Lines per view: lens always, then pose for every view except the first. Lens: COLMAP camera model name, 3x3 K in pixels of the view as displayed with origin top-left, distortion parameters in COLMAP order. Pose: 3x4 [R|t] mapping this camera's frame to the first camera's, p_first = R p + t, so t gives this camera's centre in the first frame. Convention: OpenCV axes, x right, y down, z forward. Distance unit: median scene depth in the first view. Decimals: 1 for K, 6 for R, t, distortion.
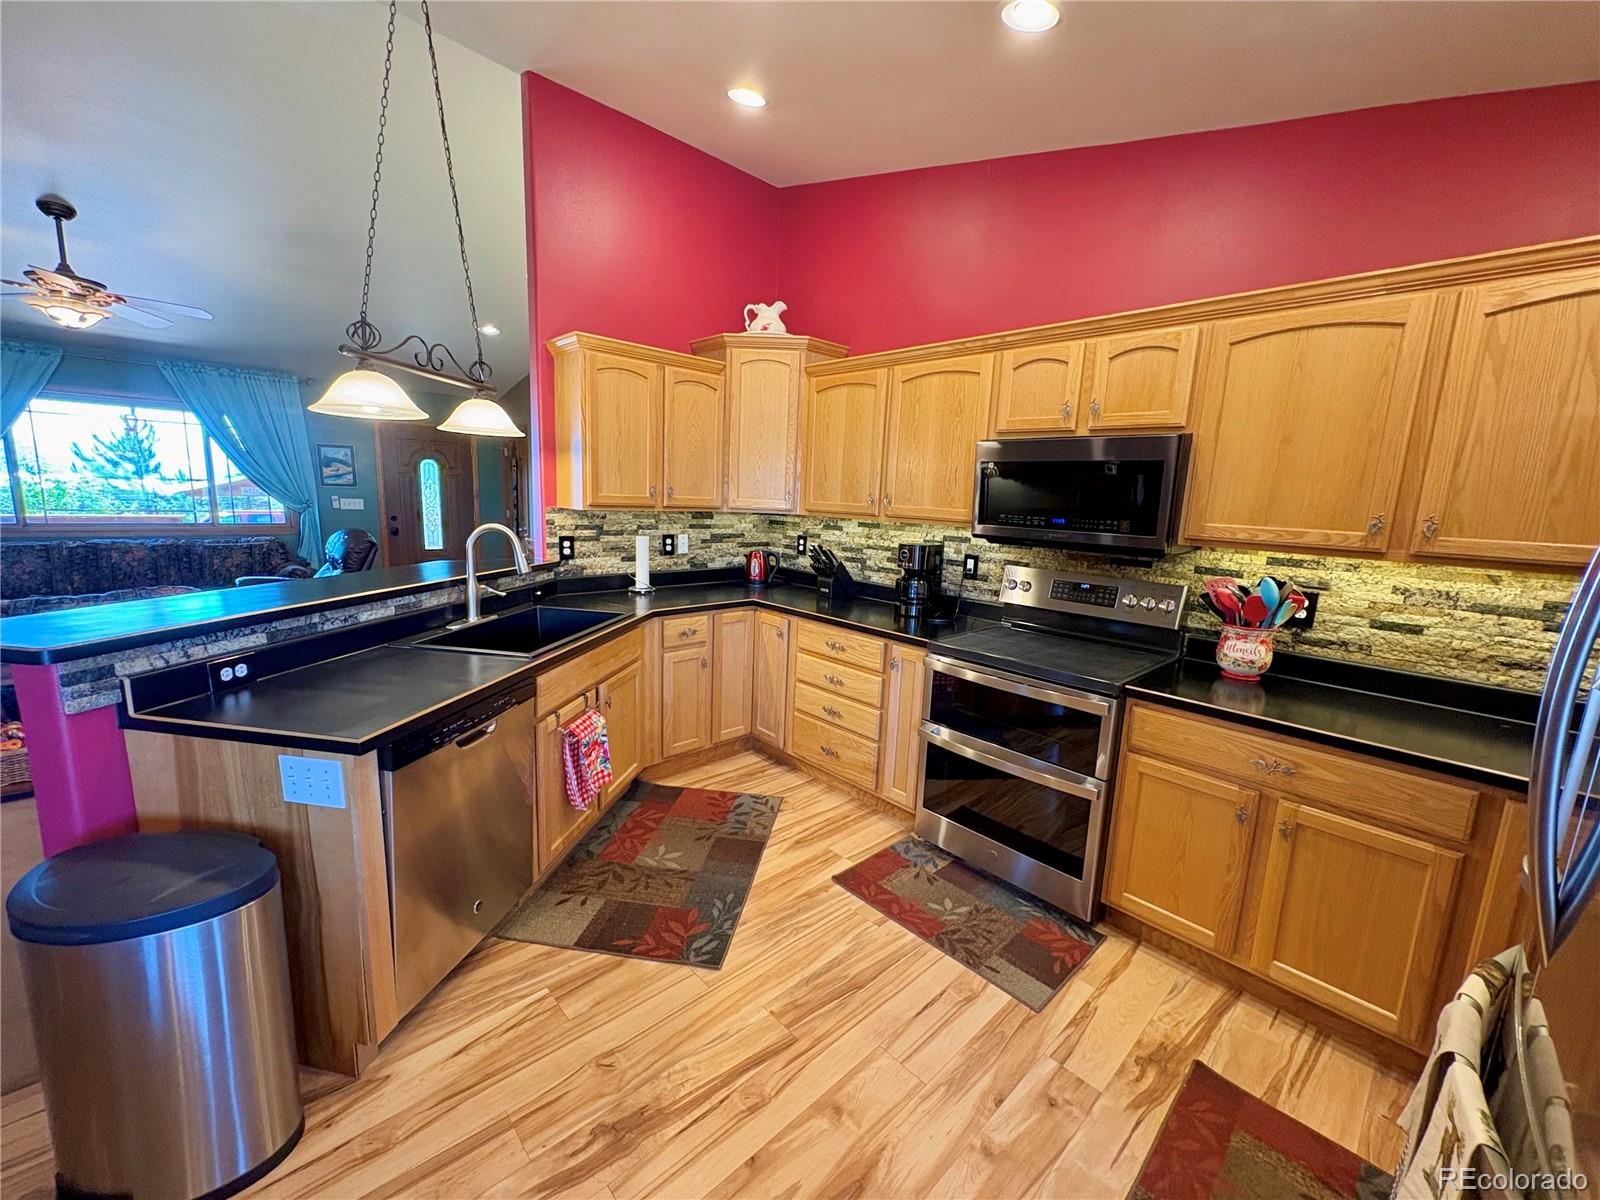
lens RADIAL K [[635.7, 0, 801.1], [0, 635.7, 602.6], [0, 0, 1]] dist [-0.001280, 0.000628]
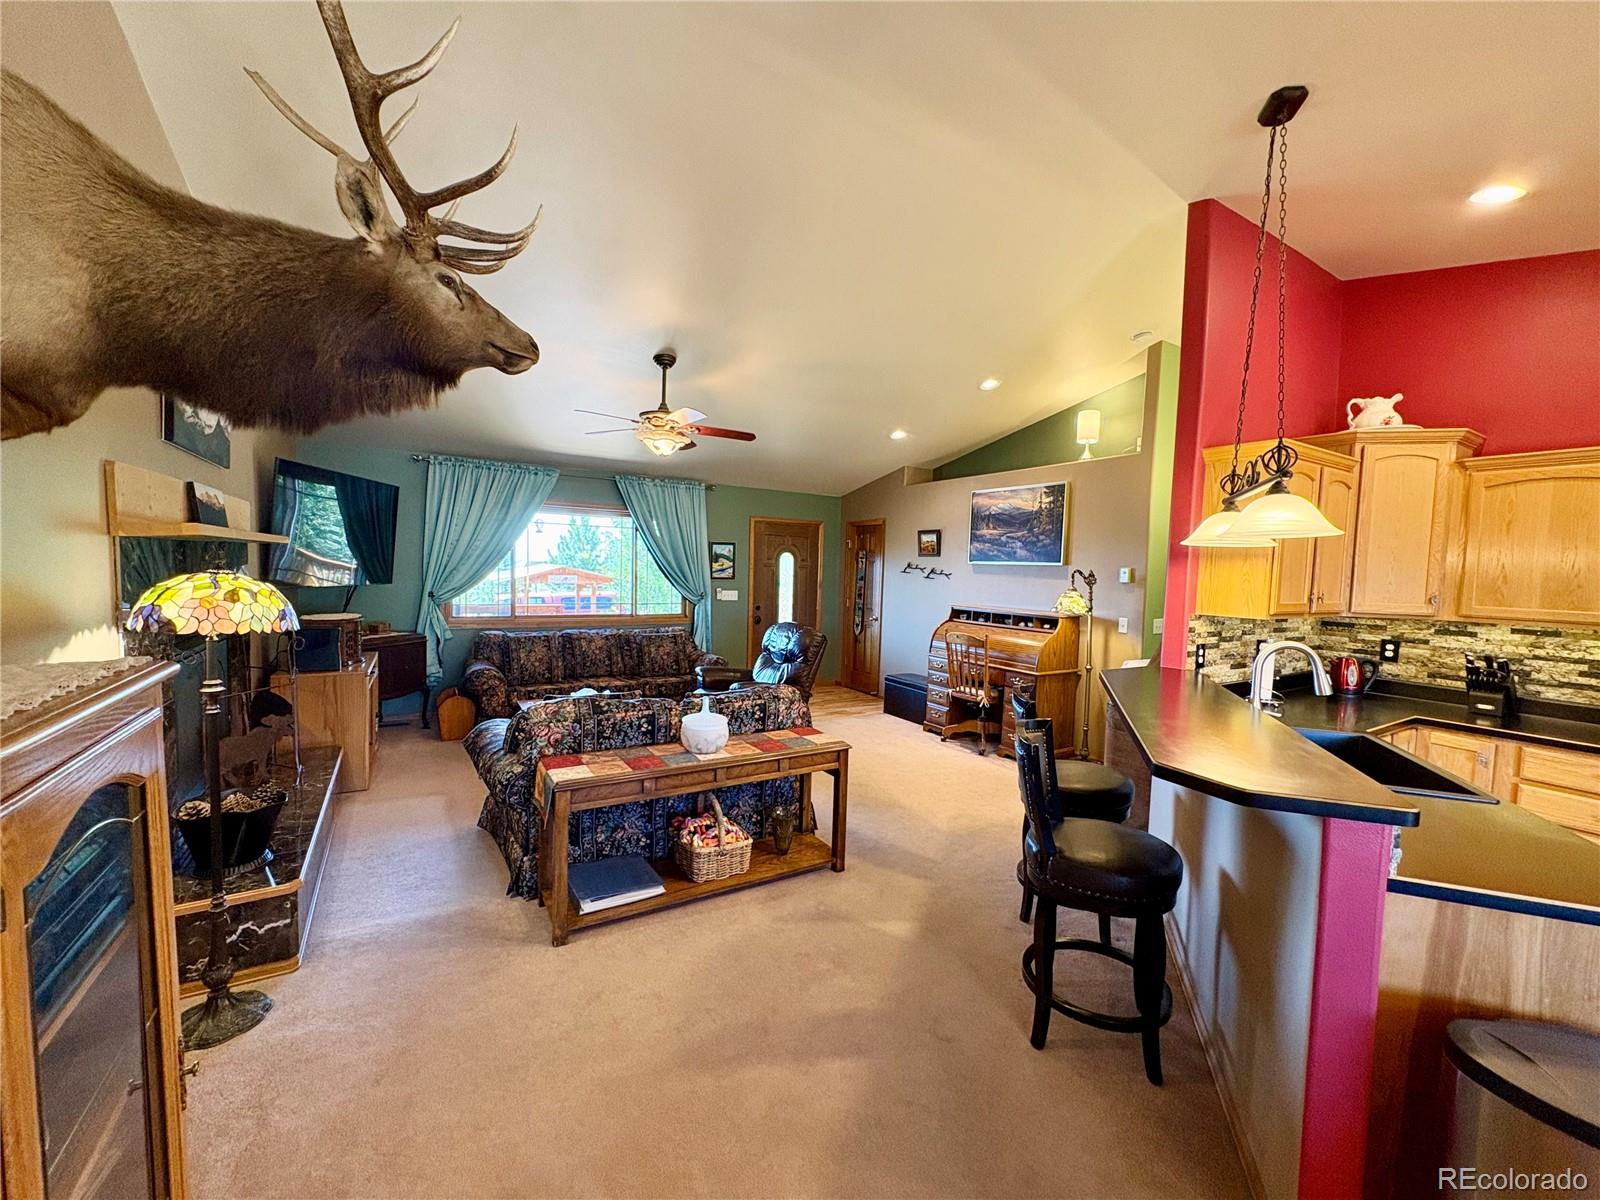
lens RADIAL K [[635.7, 0, 801.0], [0, 635.7, 601.6], [0, 0, 1]] dist [-0.001280, 0.000628]
pose [[0.979153, -0.000373, -0.203123, -1.019632], [-0.024188, 0.992668, -0.118425, -0.053514], [0.201678, 0.120869, 0.971965, -0.075260]]
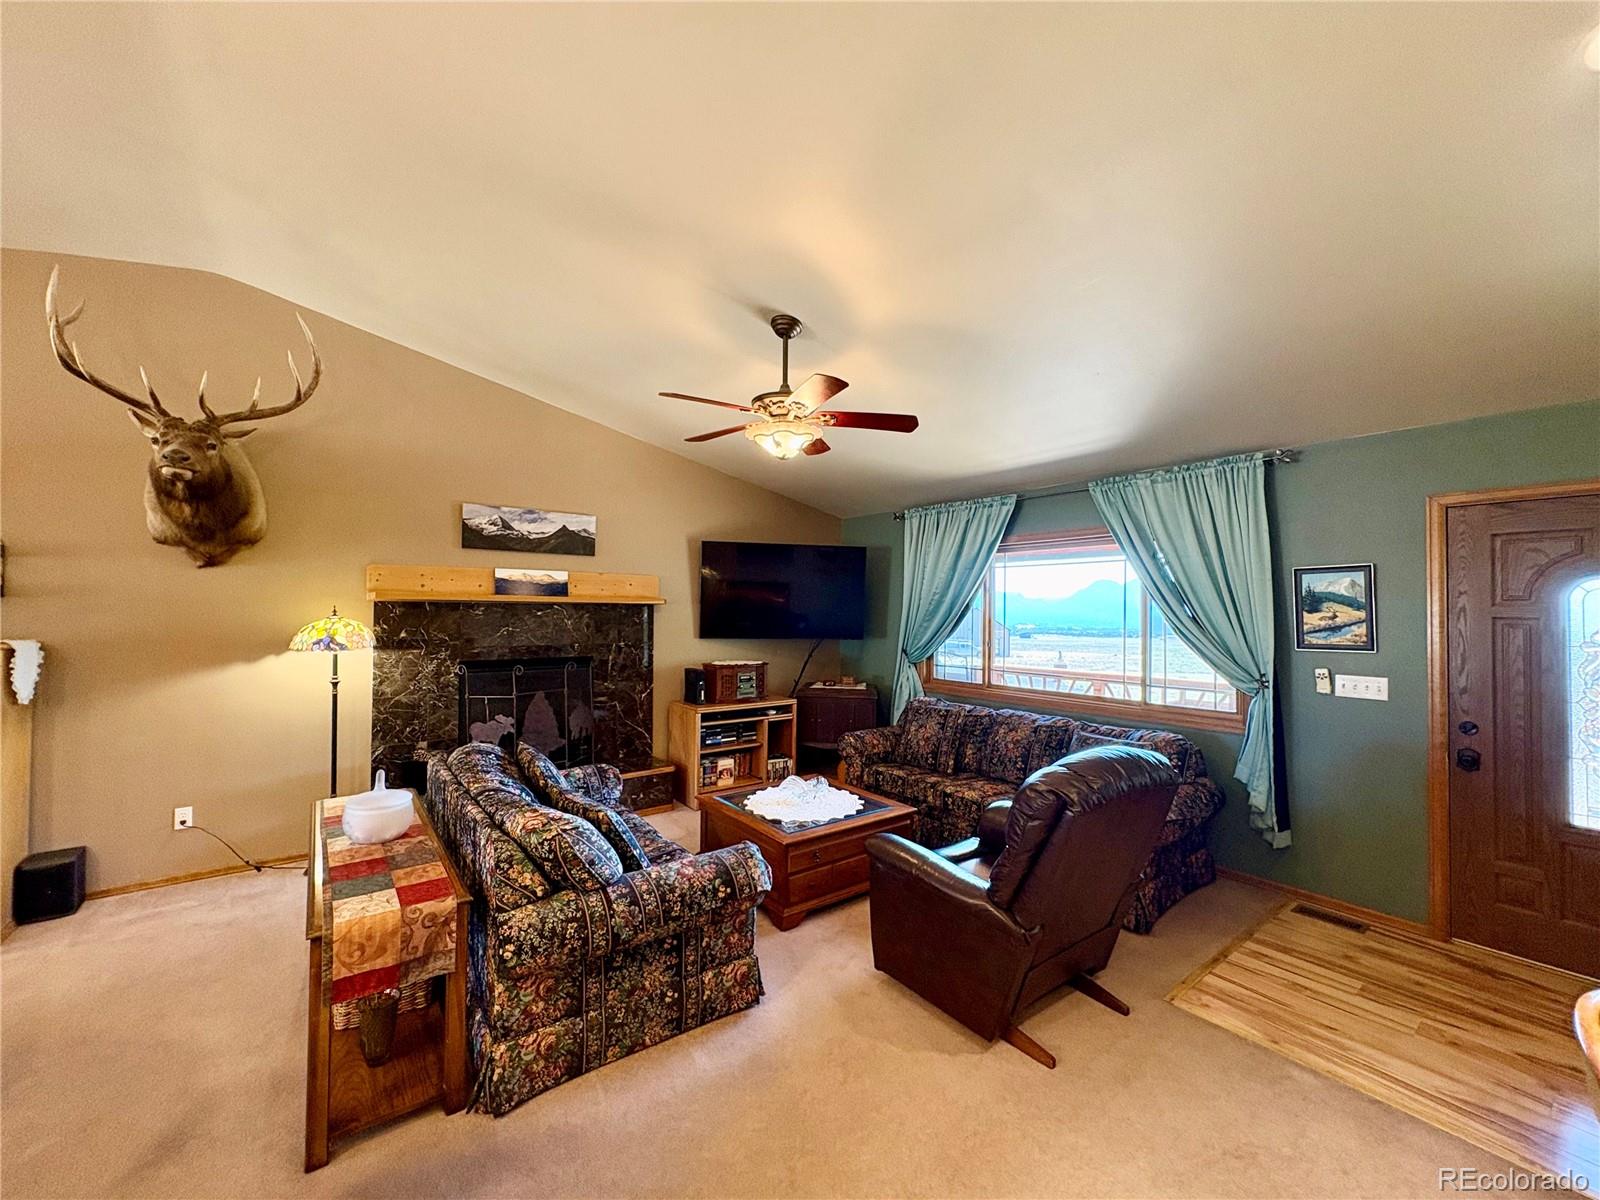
lens RADIAL K [[635.7, 0, 802.3], [0, 635.7, 604.6], [0, 0, 1]] dist [-0.001280, 0.000628]
pose [[-0.111539, -0.056031, -0.992179, -0.530548], [-0.179302, 0.983158, -0.035365, -0.345158], [0.977451, 0.173955, -0.119707, 1.780483]]
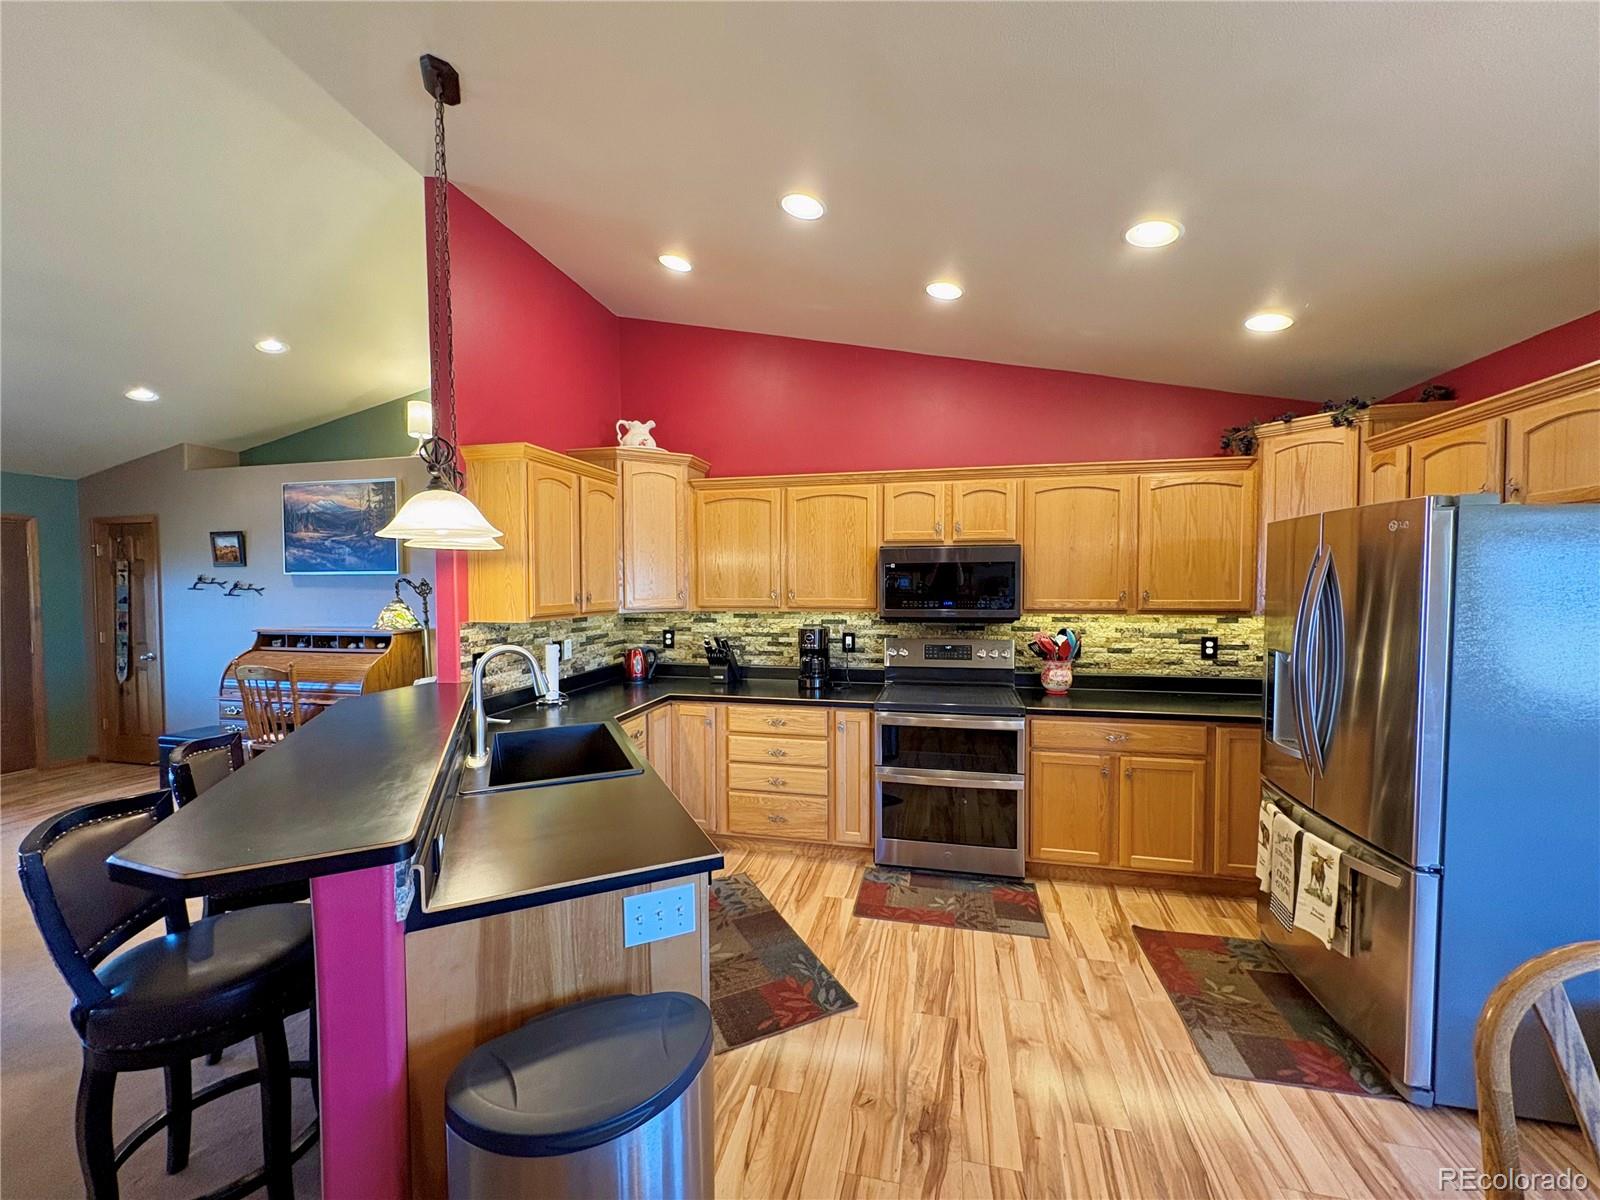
lens RADIAL K [[635.7, 0, 798.8], [0, 635.7, 602.3], [0, 0, 1]] dist [-0.001280, 0.000628]
pose [[0.830619, -0.063291, 0.553233, -0.649286], [0.132297, 0.987502, -0.085657, -0.050986], [-0.540897, 0.144339, 0.828611, -0.005975]]
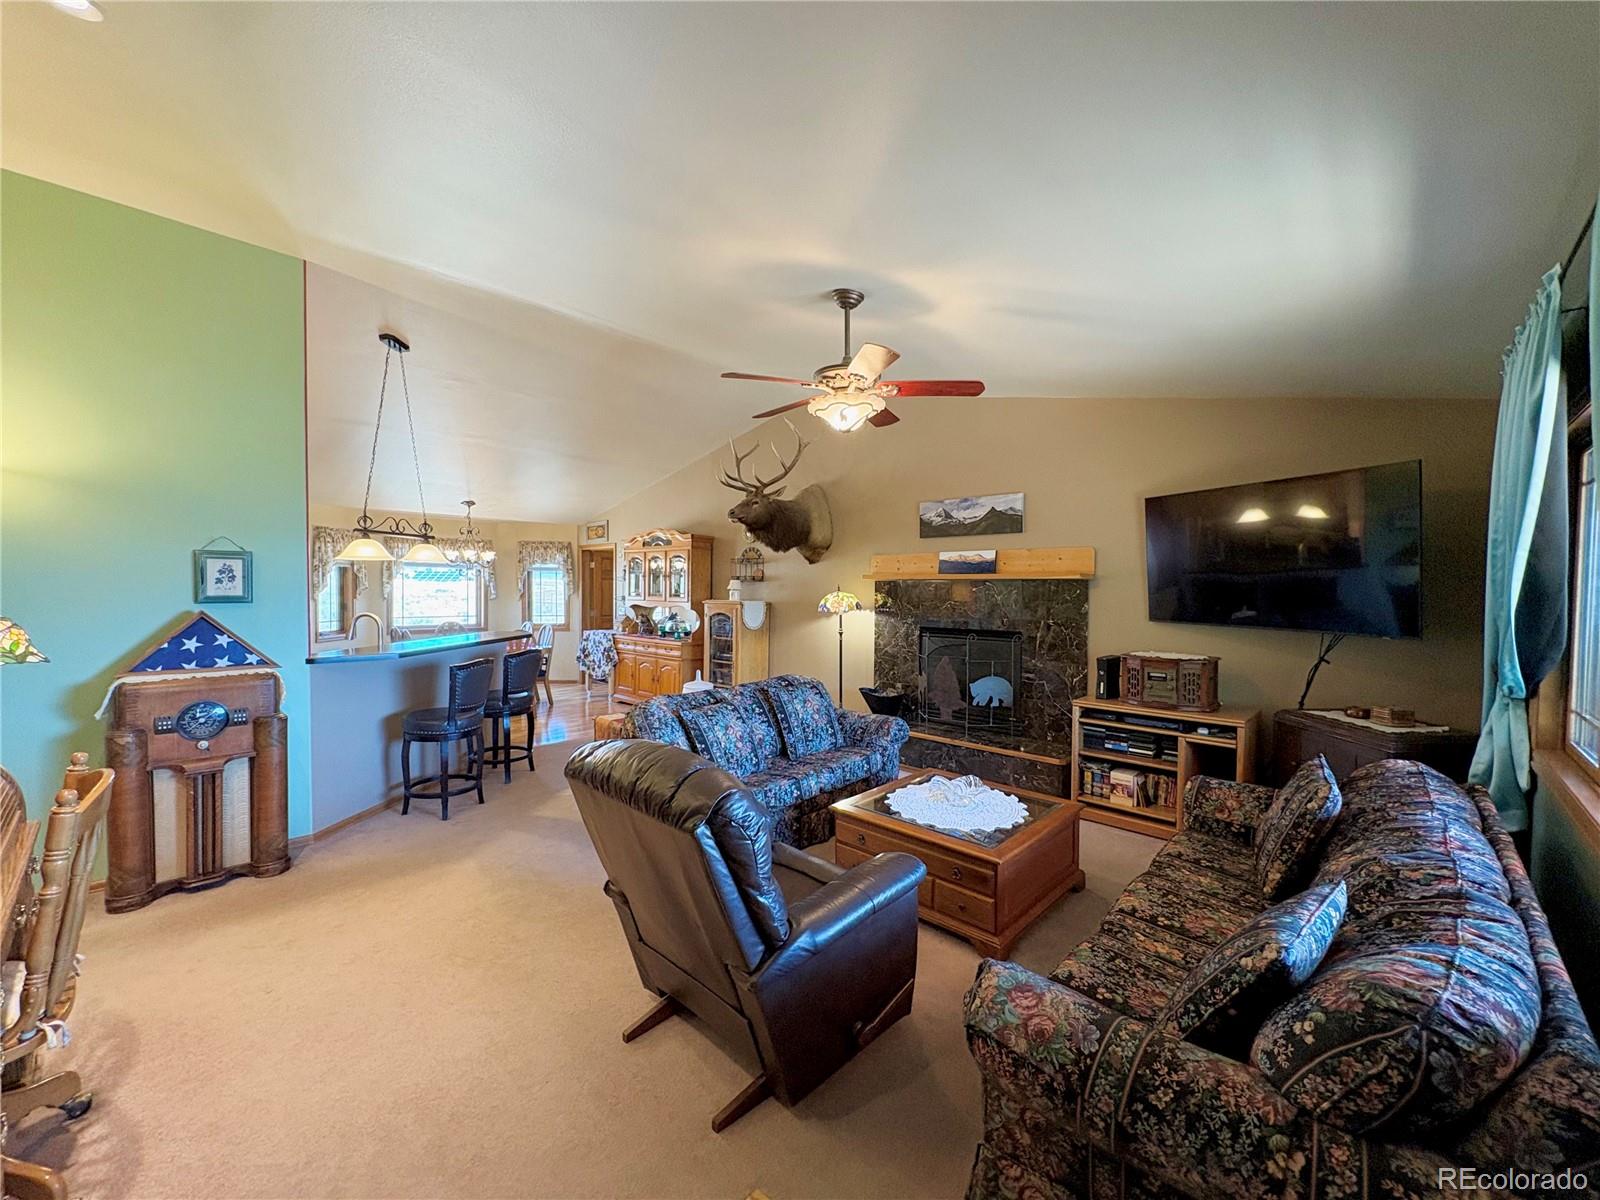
lens RADIAL K [[635.7, 0, 796.7], [0, 635.7, 599.5], [0, 0, 1]] dist [-0.001280, 0.000628]
pose [[-0.997242, -0.047917, -0.056678, -1.610512], [-0.057709, 0.980819, 0.186183, -0.572710], [0.046670, 0.188940, -0.980879, 2.850952]]
